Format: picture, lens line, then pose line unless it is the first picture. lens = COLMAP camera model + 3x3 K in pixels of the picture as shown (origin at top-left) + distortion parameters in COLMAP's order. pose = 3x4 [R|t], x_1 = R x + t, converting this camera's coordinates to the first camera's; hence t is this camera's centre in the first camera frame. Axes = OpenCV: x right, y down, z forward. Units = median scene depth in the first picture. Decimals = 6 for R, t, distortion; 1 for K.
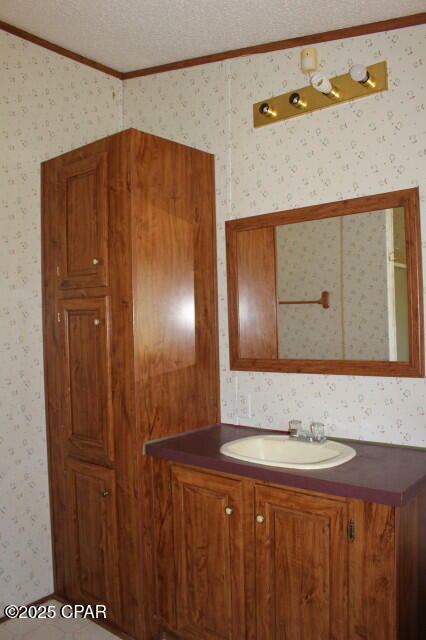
lens RADIAL K [[528.3, 0, 213.0], [0, 528.3, 320.0], [0, 0, 1]] dist [-0.156812, 0.129368]
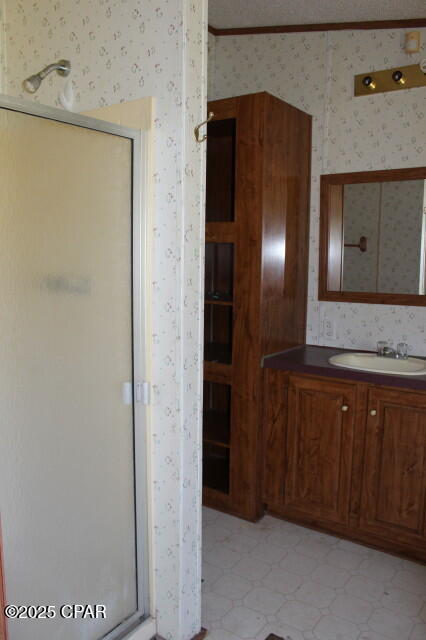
lens RADIAL K [[528.3, 0, 213.0], [0, 528.3, 320.0], [0, 0, 1]] dist [-0.156812, 0.129368]
pose [[0.995991, 0.025422, 0.085766, -0.356585], [-0.035270, 0.992699, 0.115345, 0.011165], [-0.082208, -0.117907, 0.989616, -0.198757]]
